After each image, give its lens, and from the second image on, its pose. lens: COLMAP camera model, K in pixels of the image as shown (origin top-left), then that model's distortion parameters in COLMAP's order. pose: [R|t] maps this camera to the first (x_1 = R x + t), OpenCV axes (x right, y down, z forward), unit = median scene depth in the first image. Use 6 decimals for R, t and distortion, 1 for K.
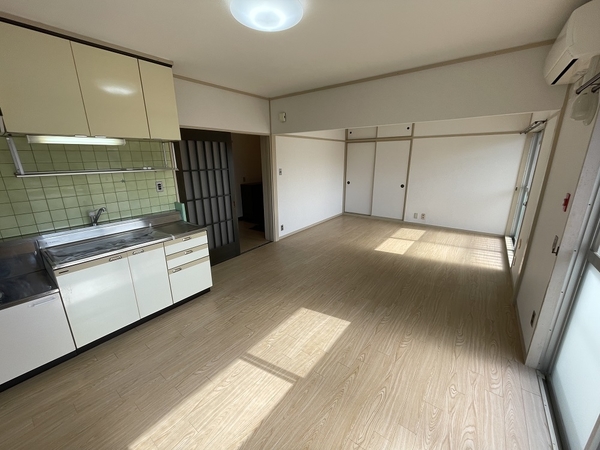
lens RADIAL K [[242.6, 0, 300.7], [0, 242.6, 223.2], [0, 0, 1]] dist [-0.000222, -0.001040]
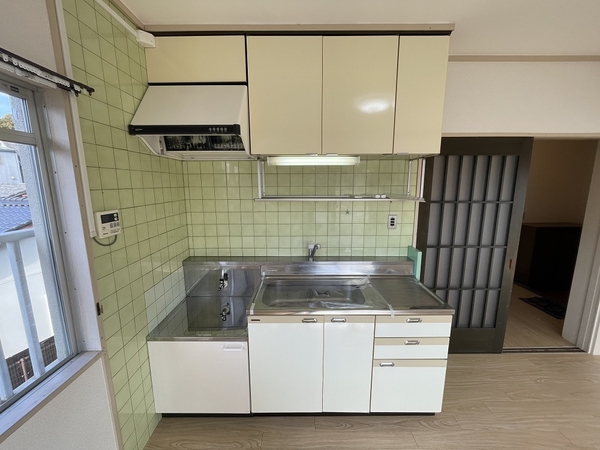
lens RADIAL K [[242.6, 0, 301.1], [0, 242.6, 222.8], [0, 0, 1]] dist [-0.000222, -0.001040]
pose [[0.605493, 0.138341, -0.783735, -0.185765], [-0.212524, 0.977121, 0.008285, -0.095924], [0.766950, 0.161546, 0.621040, 0.351588]]
